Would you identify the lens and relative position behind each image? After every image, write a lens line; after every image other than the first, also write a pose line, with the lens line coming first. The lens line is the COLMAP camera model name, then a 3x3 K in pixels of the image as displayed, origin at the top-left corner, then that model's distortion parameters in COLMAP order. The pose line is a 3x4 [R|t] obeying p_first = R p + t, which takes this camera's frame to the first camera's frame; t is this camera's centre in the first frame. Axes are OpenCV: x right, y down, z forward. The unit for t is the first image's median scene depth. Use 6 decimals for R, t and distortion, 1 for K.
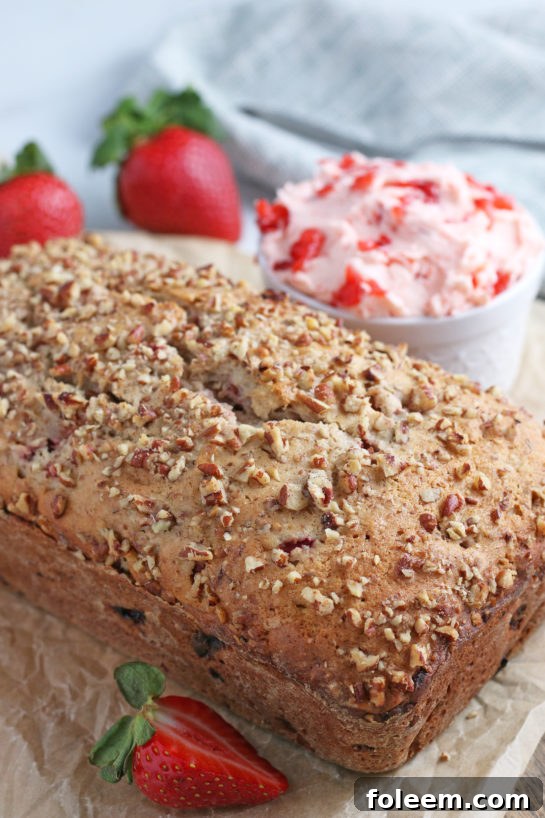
lens RADIAL K [[2125.6, 0, 272.5], [0, 2125.6, 409.0], [0, 0, 1]] dist [-0.070808, 0.826311]
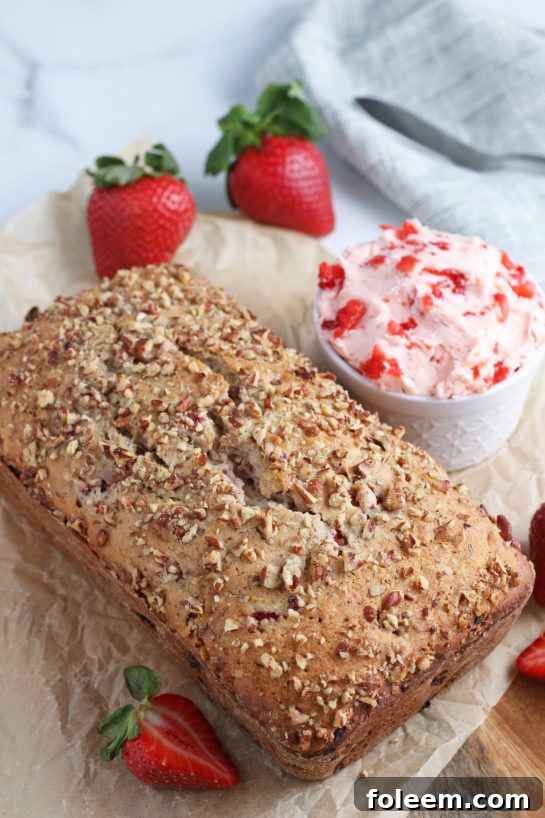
lens RADIAL K [[2125.6, 0, 272.5], [0, 2125.6, 409.0], [0, 0, 1]] dist [-0.070808, 0.826311]
pose [[0.982200, 0.160387, -0.097768, 0.114924], [-0.137507, 0.968535, 0.207443, -0.310350], [0.127963, -0.190306, 0.973349, -0.232786]]
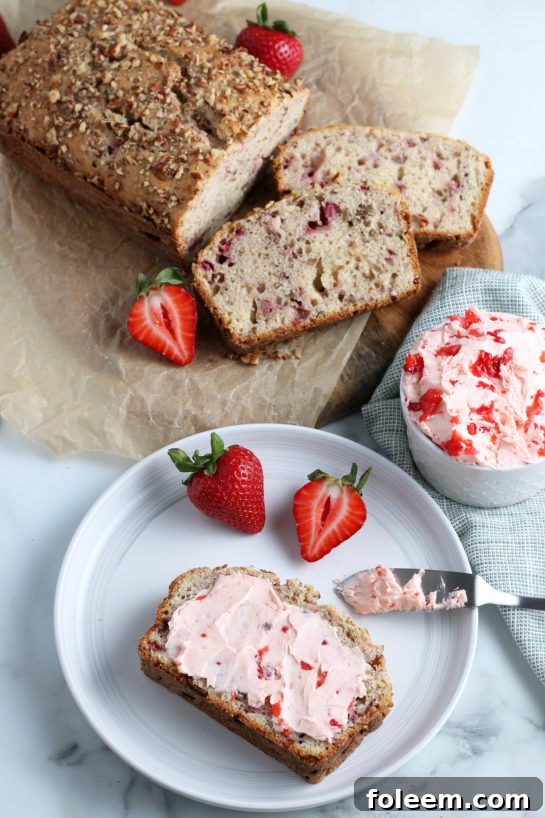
lens RADIAL K [[2125.6, 0, 272.5], [0, 2125.6, 409.0], [0, 0, 1]] dist [-0.070808, 0.826311]
pose [[0.999214, 0.003695, 0.039475, -0.034025], [-0.018098, 0.928376, 0.371202, -0.473364], [-0.035276, -0.371625, 0.927712, -0.842130]]
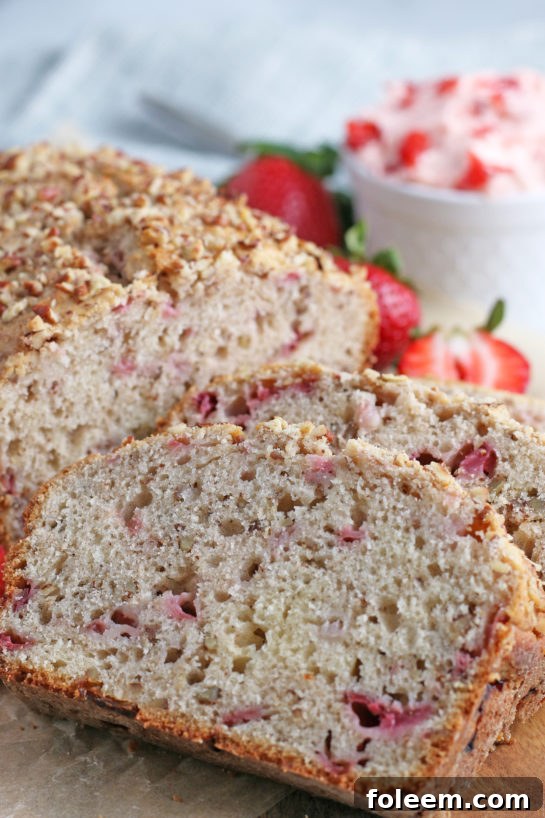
lens RADIAL K [[2125.6, 0, 272.5], [0, 2125.6, 409.0], [0, 0, 1]] dist [-0.070808, 0.826311]
pose [[0.951949, 0.146347, -0.269027, 0.293507], [-0.185338, 0.974610, -0.125641, 0.154586], [0.243809, 0.169464, 0.954903, 0.176448]]
